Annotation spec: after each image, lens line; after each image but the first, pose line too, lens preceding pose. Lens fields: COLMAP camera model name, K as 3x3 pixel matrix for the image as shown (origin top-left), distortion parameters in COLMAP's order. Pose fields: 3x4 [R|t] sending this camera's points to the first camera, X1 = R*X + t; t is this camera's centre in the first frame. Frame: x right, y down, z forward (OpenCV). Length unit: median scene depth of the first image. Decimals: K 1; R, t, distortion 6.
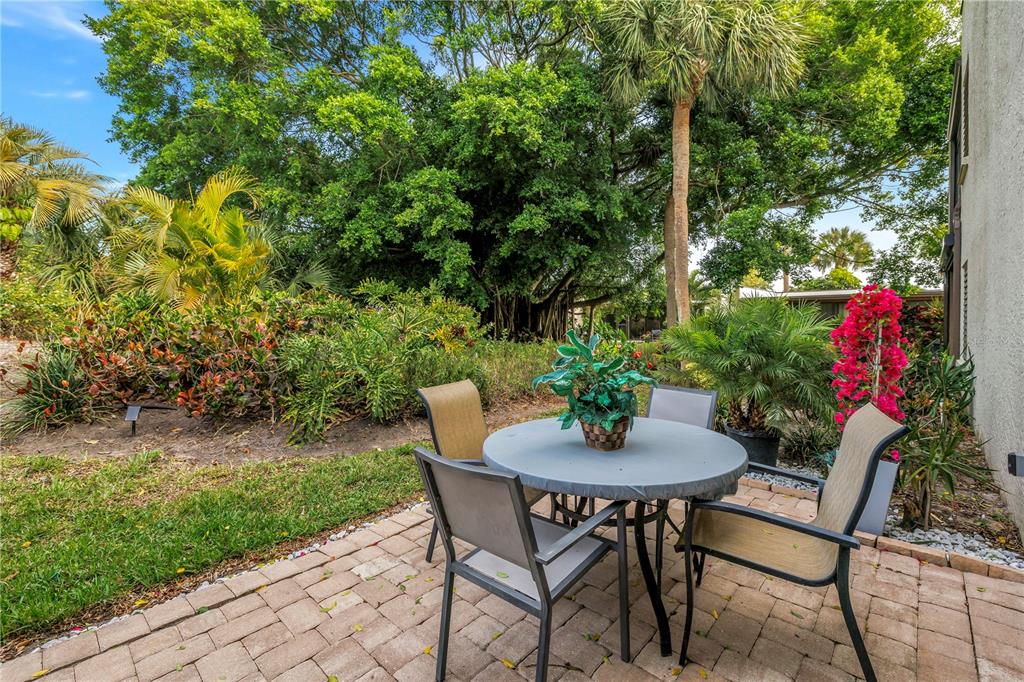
lens RADIAL K [[451.2, 0, 515.1], [0, 451.2, 333.9], [0, 0, 1]] dist [0.000308, -0.000508]
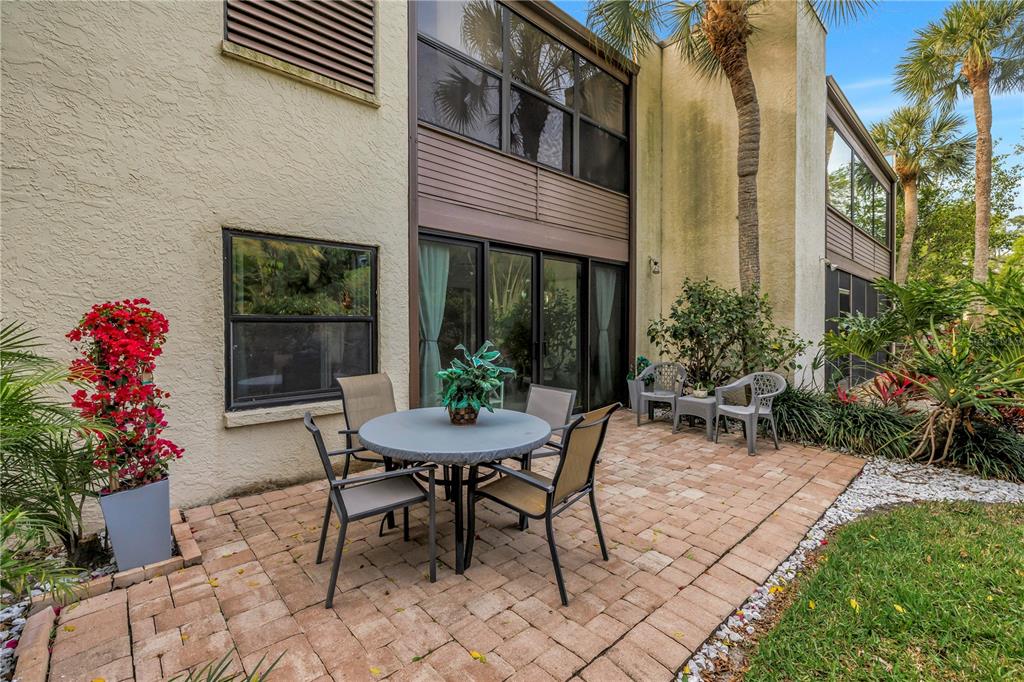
lens RADIAL K [[444.2, 0, 508.6], [0, 444.2, 328.6], [0, 0, 1]] dist [0.000453, -0.000211]
pose [[-0.995921, -0.001484, 0.090219, -0.012817], [0.001973, 0.999268, 0.038212, -0.022708], [-0.090209, 0.038234, -0.995189, 0.510589]]
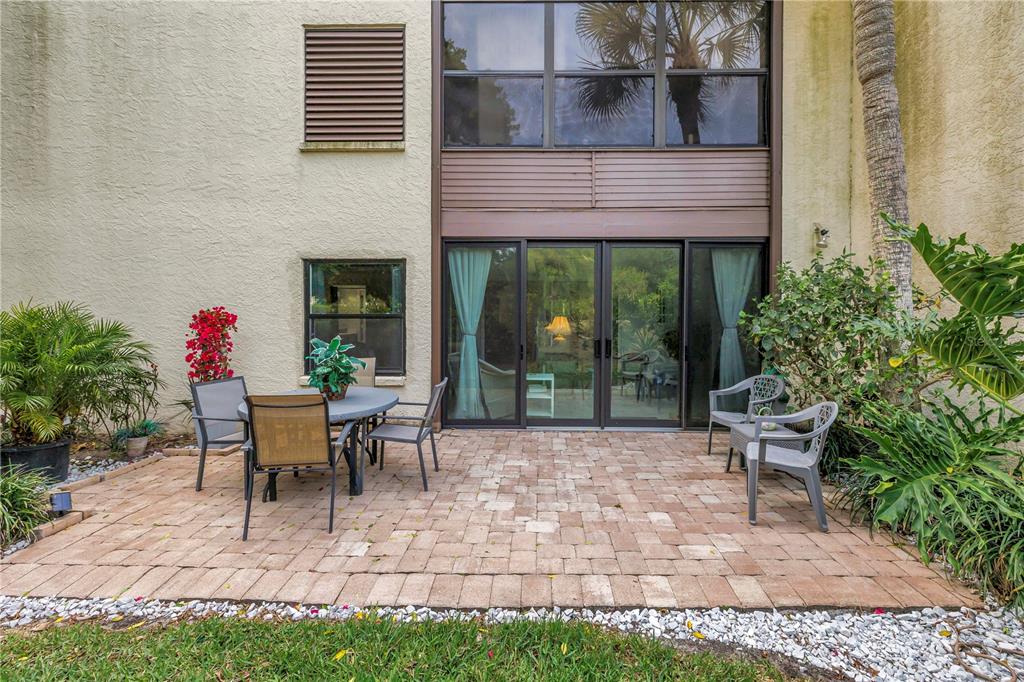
lens RADIAL K [[446.9, 0, 529.8], [0, 446.9, 316.7], [0, 0, 1]] dist [-0.000022, 0.000149]
pose [[-0.660148, -0.003986, 0.751125, -0.360574], [0.019923, 0.999541, 0.022814, -0.024317], [-0.750871, 0.030025, -0.659766, 0.341251]]
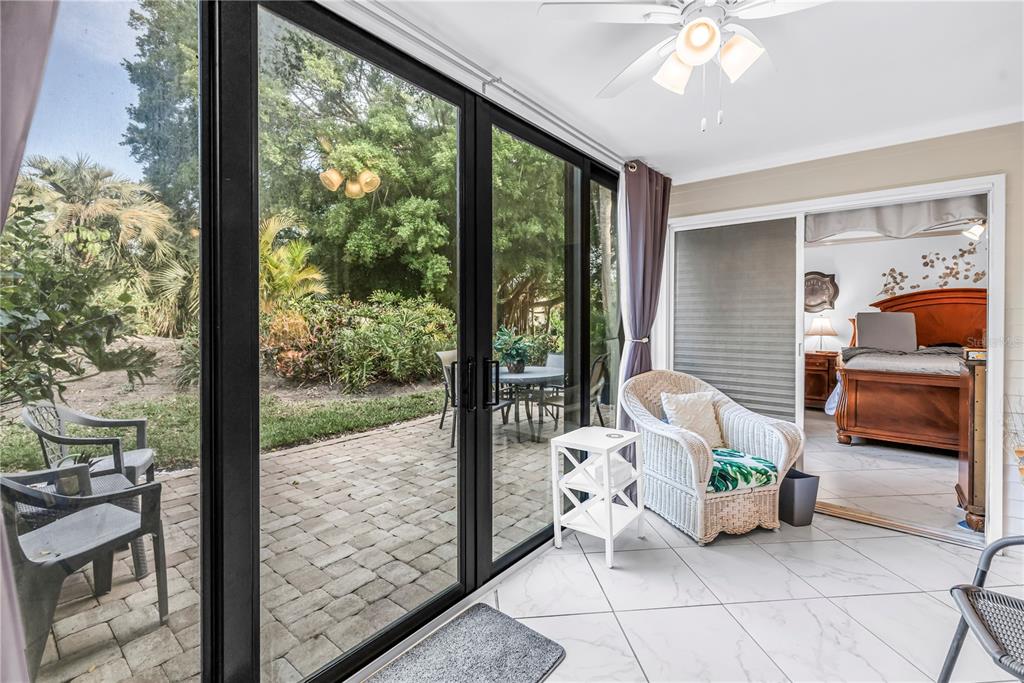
lens RADIAL K [[453.9, 0, 514.4], [0, 453.9, 320.9], [0, 0, 1]] dist [0.000450, 0.000037]
pose [[0.997859, 0.005548, 0.065167, 0.005909], [-0.004174, 0.999766, -0.021203, 0.003985], [-0.065270, 0.020885, 0.997649, -0.316319]]
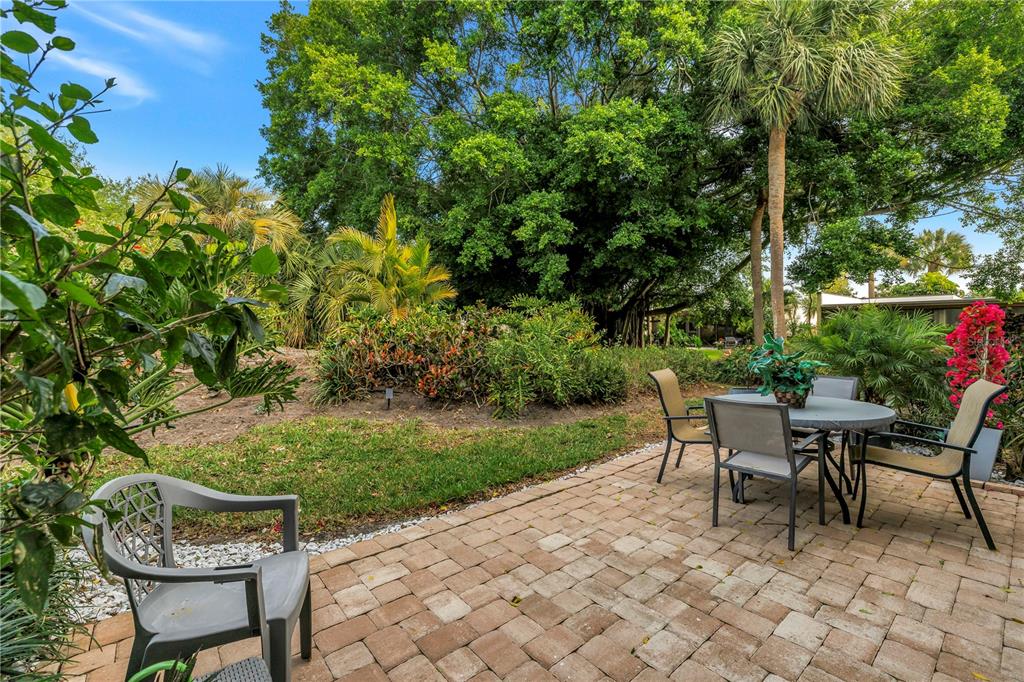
lens RADIAL K [[446.8, 0, 510.8], [0, 446.8, 338.4], [0, 0, 1]] dist [-0.003393, 0.000392]
pose [[0.991235, 0.002774, -0.132085, -0.122539], [-0.003421, 0.999983, -0.004674, 0.004102], [0.132070, 0.005085, 0.991227, -0.146180]]
